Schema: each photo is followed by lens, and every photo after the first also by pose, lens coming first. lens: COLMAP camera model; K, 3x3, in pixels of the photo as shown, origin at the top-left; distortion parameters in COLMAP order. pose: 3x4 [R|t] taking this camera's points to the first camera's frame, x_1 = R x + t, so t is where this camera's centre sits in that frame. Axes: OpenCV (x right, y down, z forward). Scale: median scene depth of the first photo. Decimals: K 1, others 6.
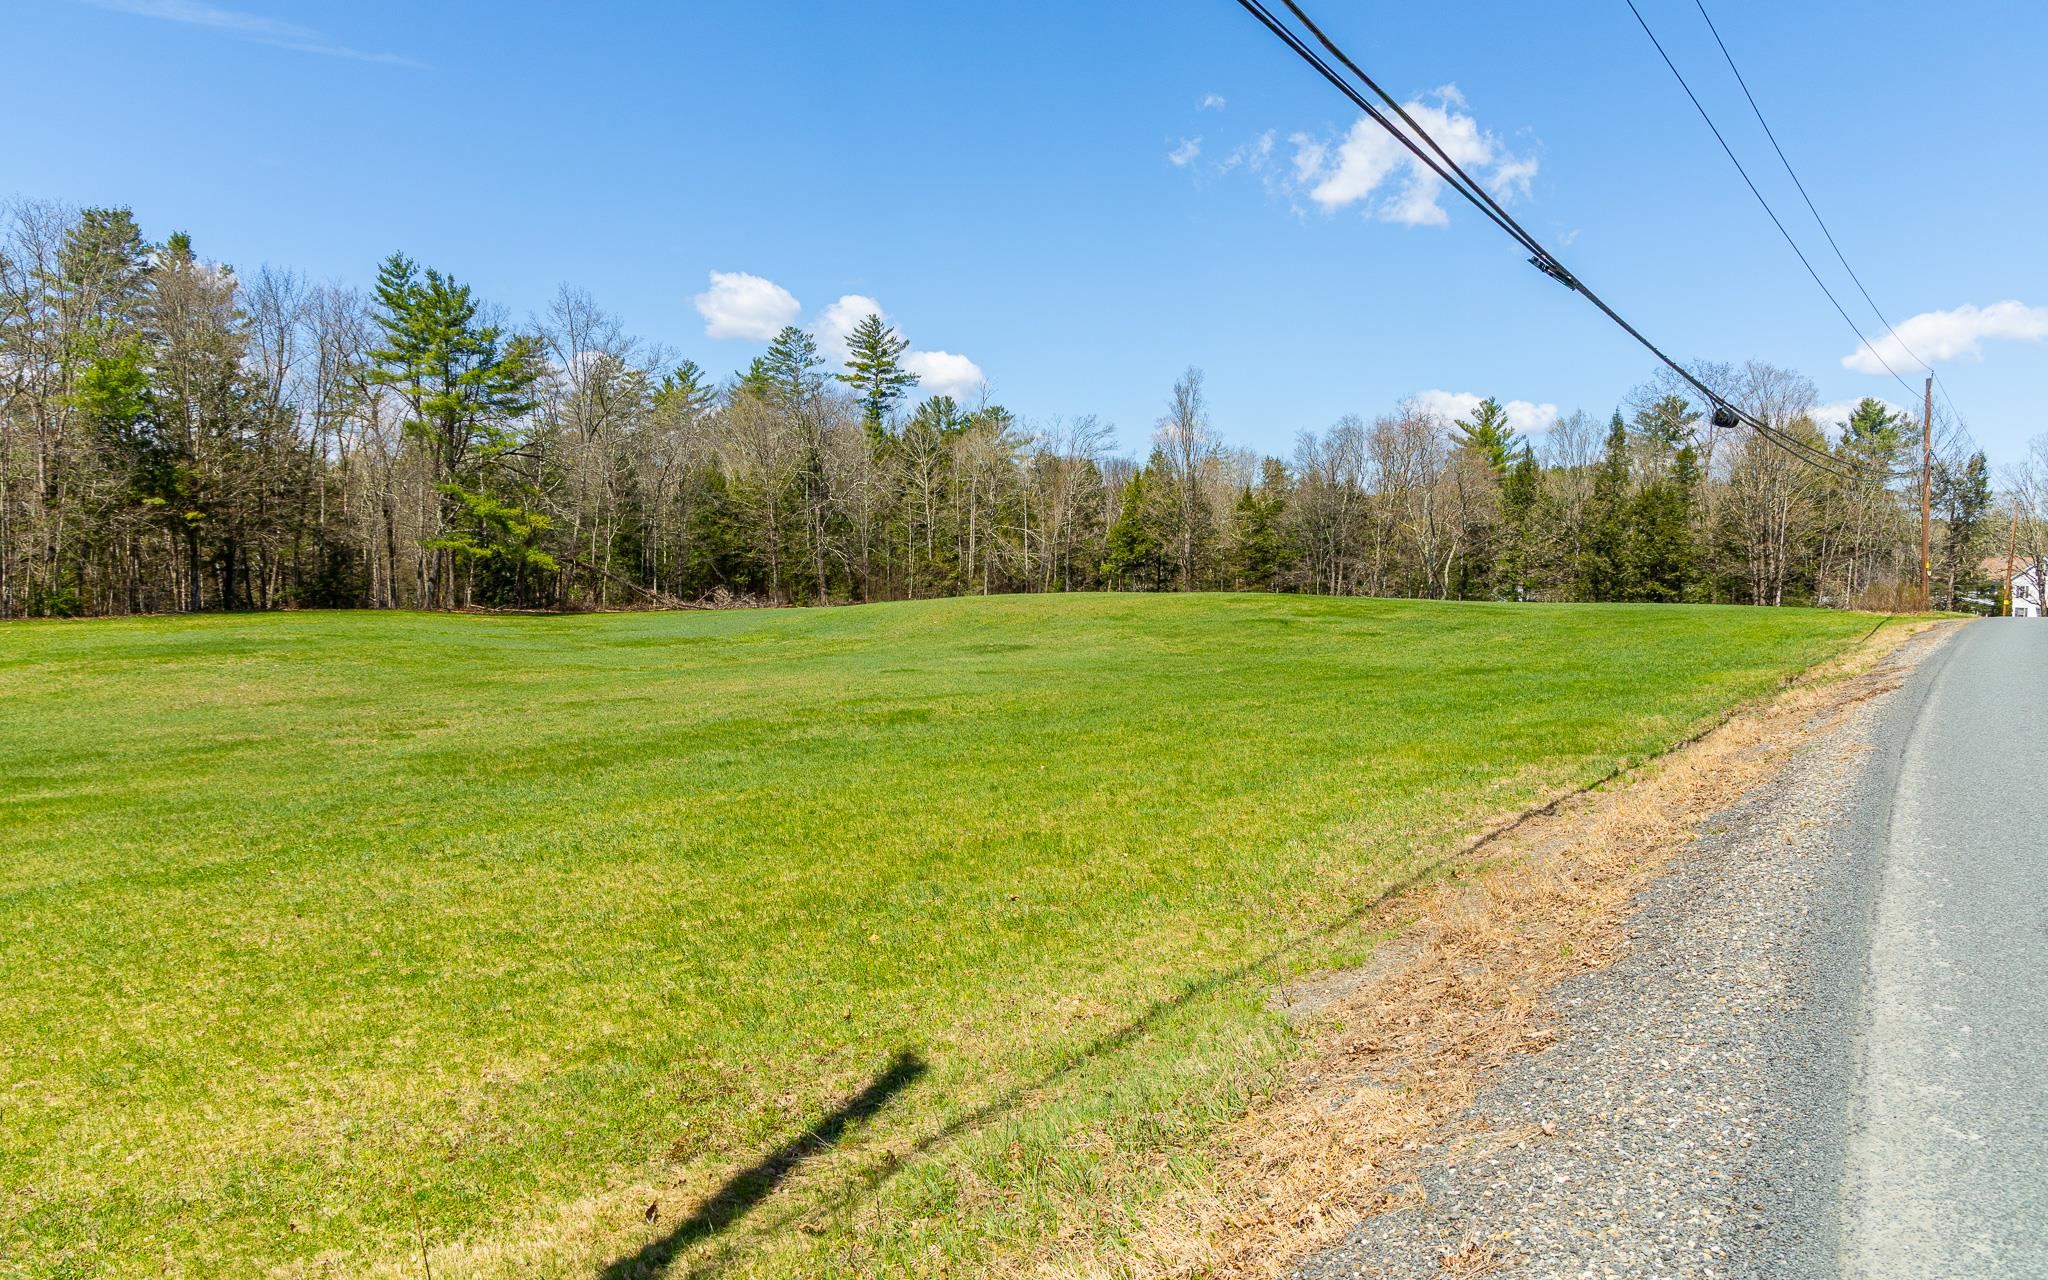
lens RADIAL K [[1337.3, 0, 1027.6], [0, 1337.3, 641.4], [0, 0, 1]] dist [-0.023170, 0.000160]
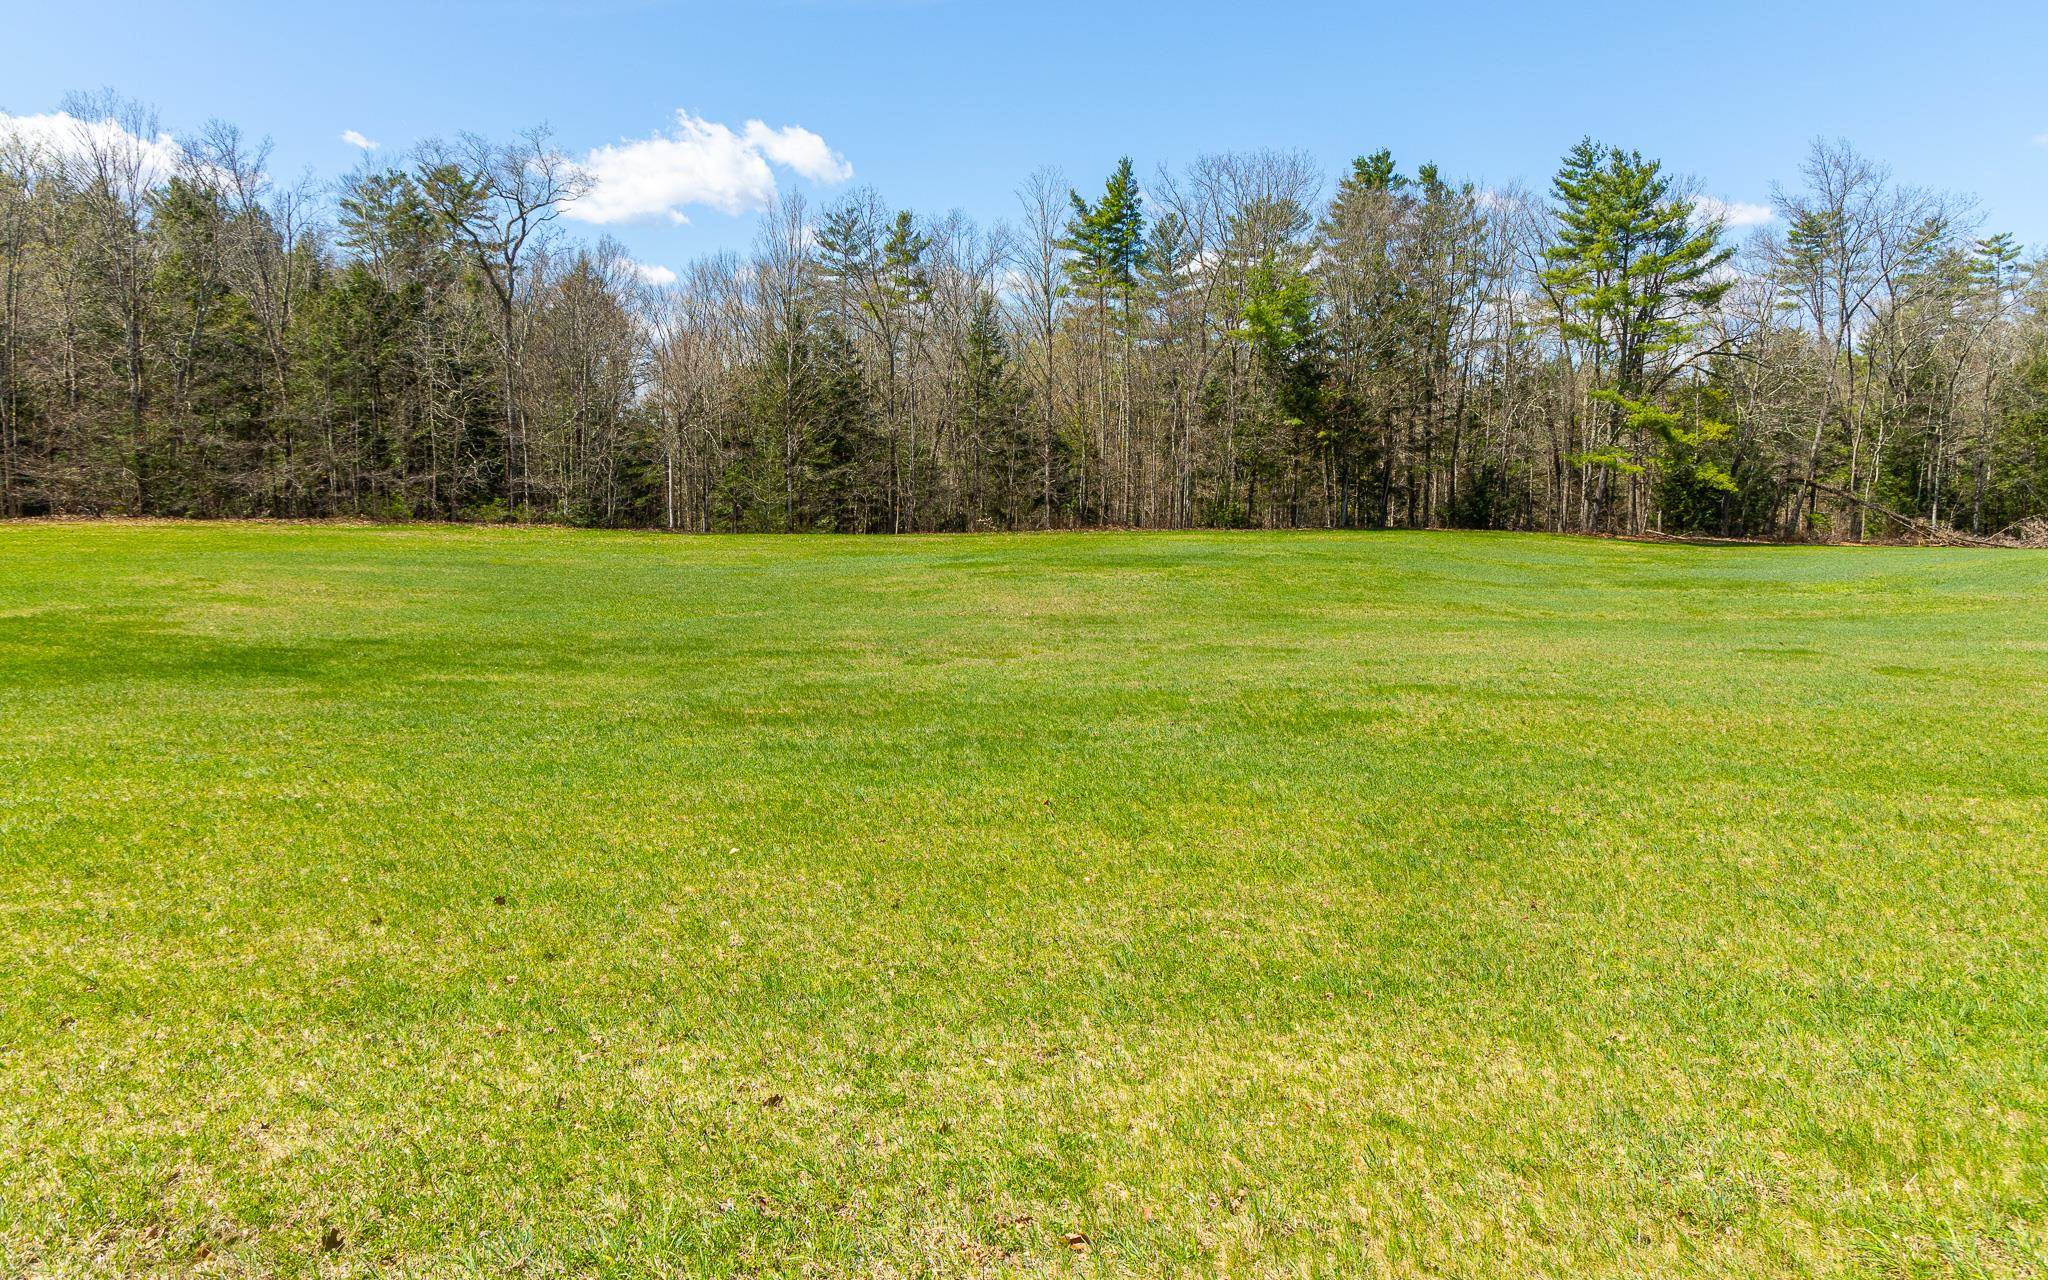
lens RADIAL K [[1337.3, 0, 1017.3], [0, 1337.3, 645.4], [0, 0, 1]] dist [-0.023170, 0.000160]
pose [[0.509441, 0.101860, -0.854456, 0.136693], [-0.051464, 0.994798, 0.087906, -0.007583], [0.858965, -0.000810, 0.512033, 0.198976]]
